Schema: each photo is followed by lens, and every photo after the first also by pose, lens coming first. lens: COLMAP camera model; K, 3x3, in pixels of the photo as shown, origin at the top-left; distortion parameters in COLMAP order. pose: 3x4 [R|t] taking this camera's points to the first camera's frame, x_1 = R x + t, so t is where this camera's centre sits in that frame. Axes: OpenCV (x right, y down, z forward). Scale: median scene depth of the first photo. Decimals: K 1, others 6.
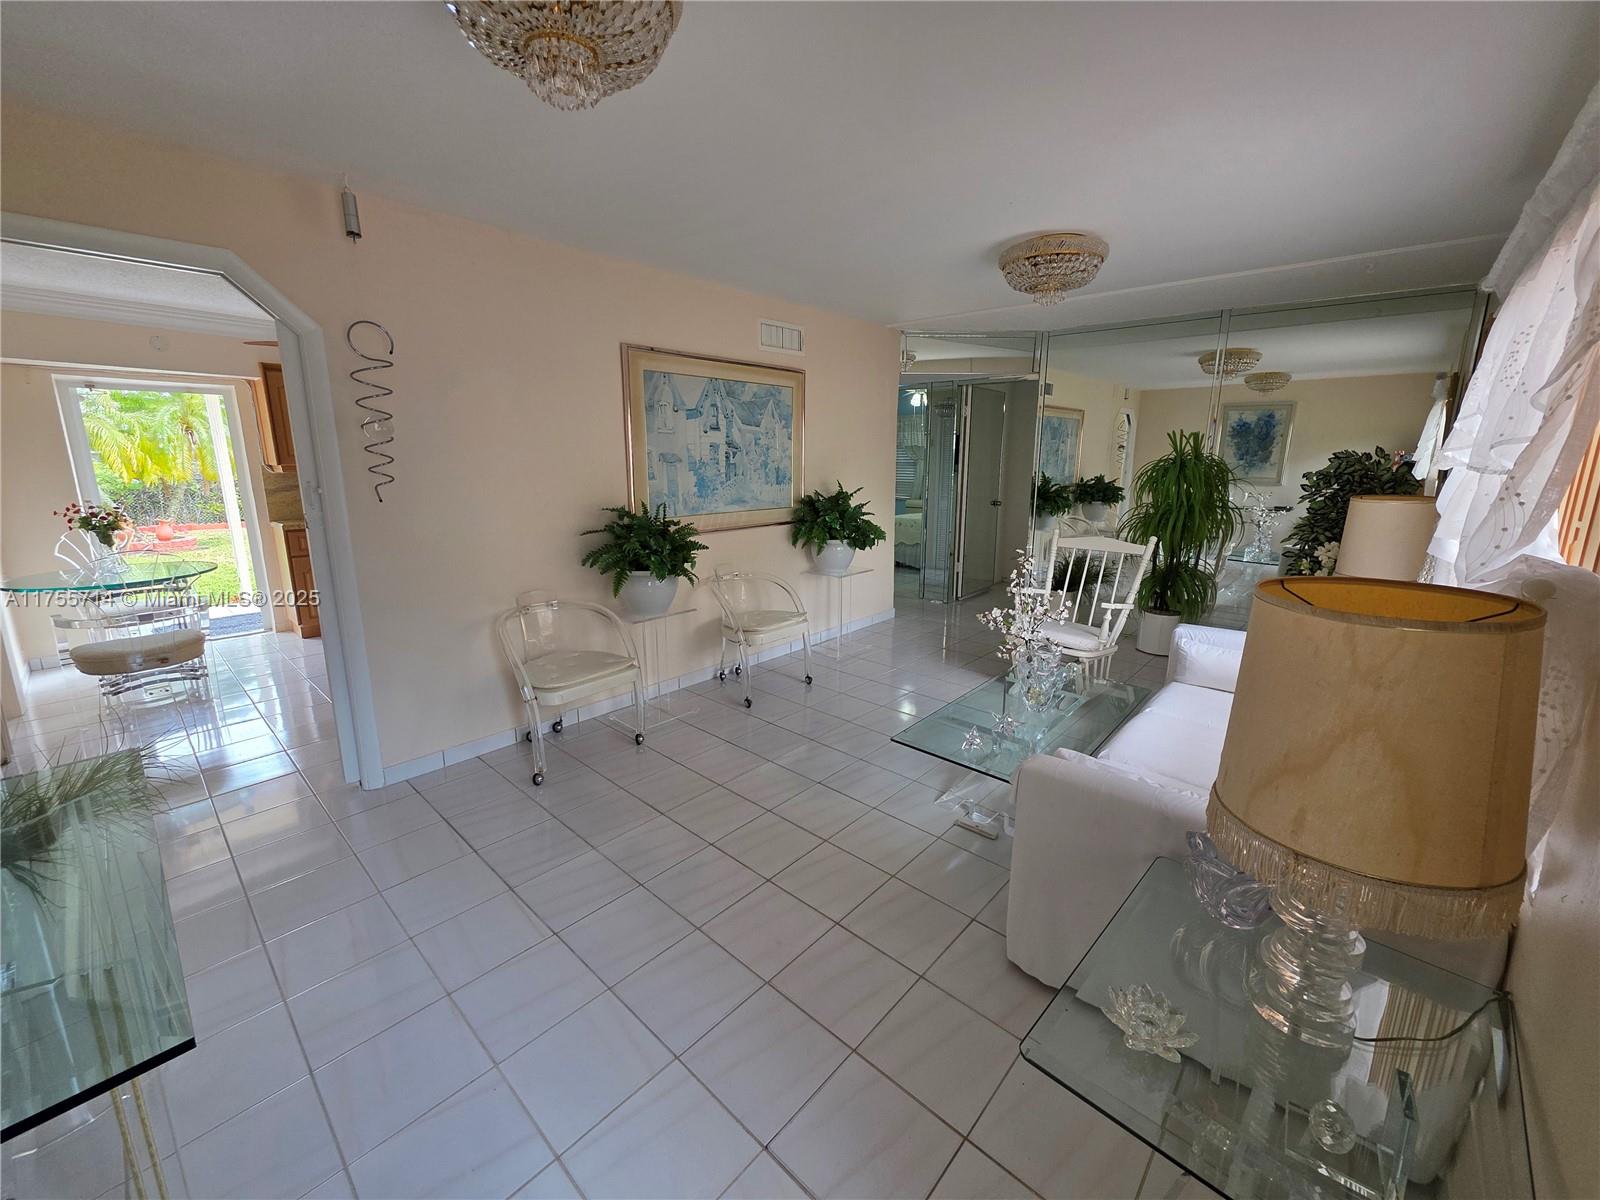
lens RADIAL K [[641.7, 0, 807.9], [0, 641.7, 593.8], [0, 0, 1]] dist [-0.000897, 0.000993]
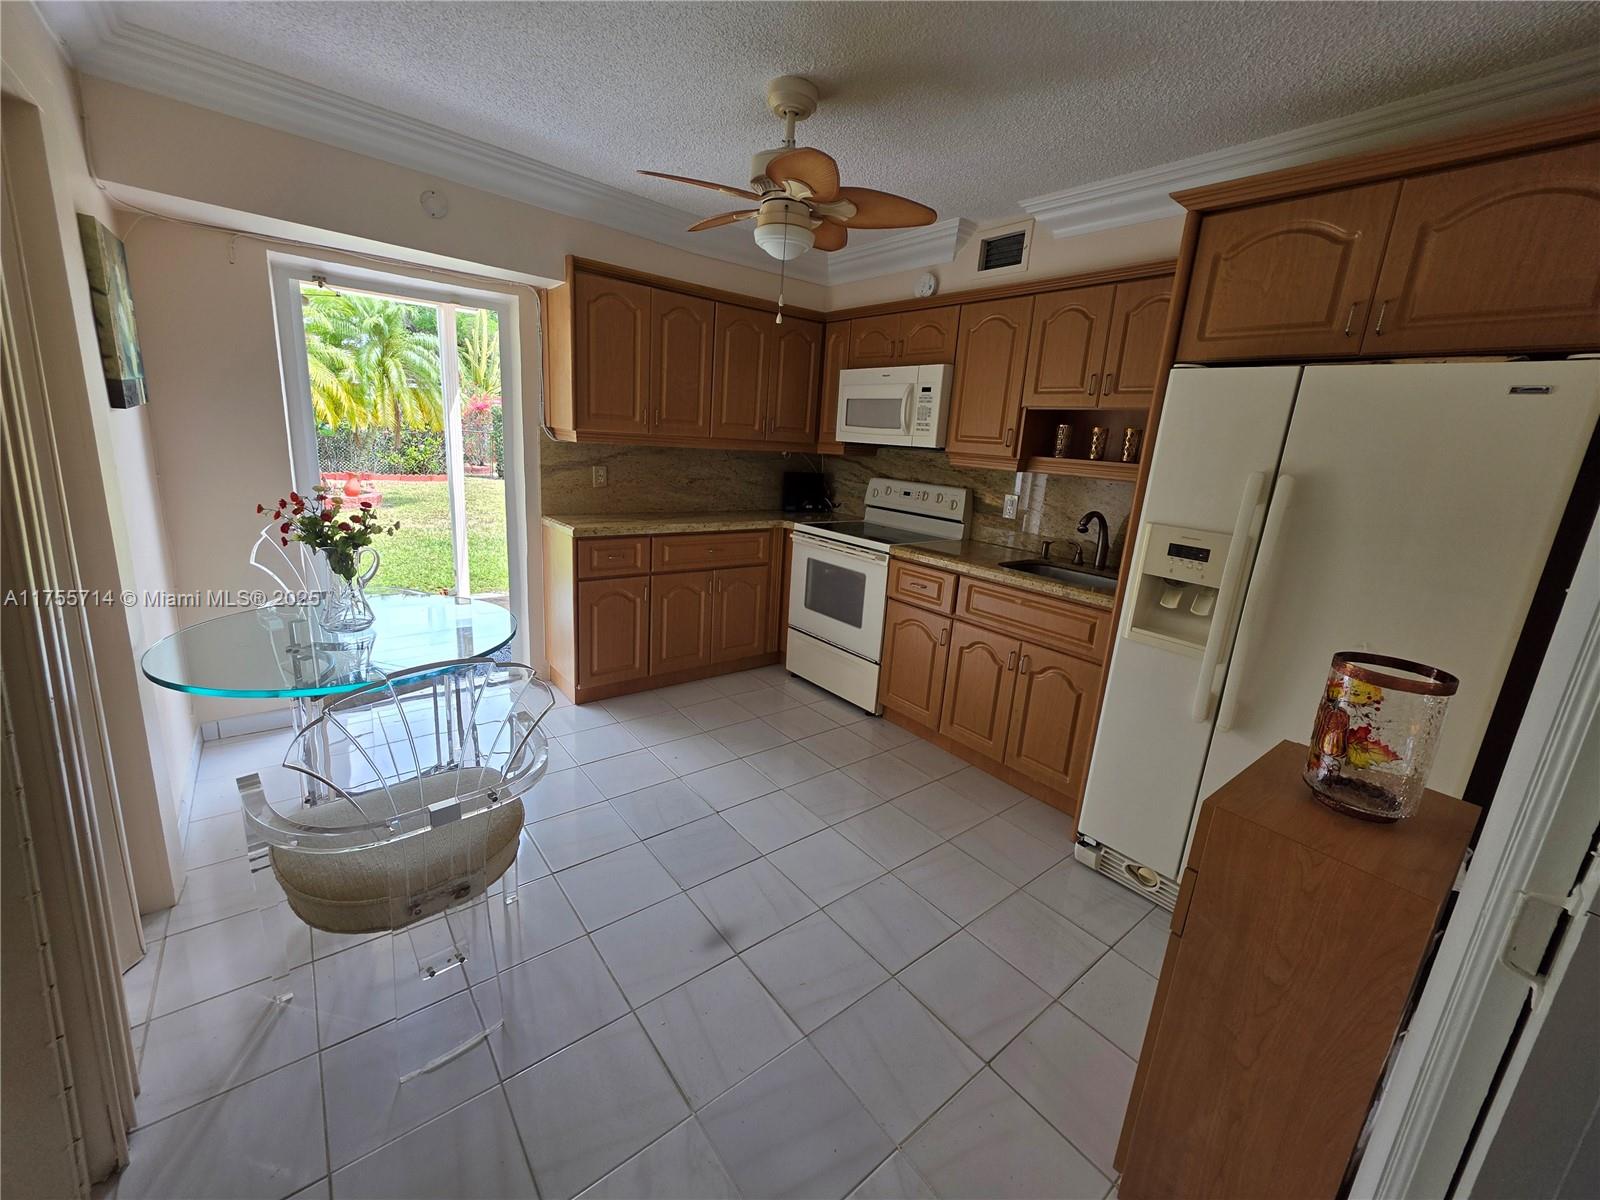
lens RADIAL K [[641.7, 0, 801.3], [0, 641.7, 593.9], [0, 0, 1]] dist [-0.000897, 0.000993]
pose [[0.984349, 0.105480, -0.141176, -0.662490], [-0.101215, 0.994173, 0.037076, -0.116419], [0.144264, -0.022207, 0.989290, 0.550960]]
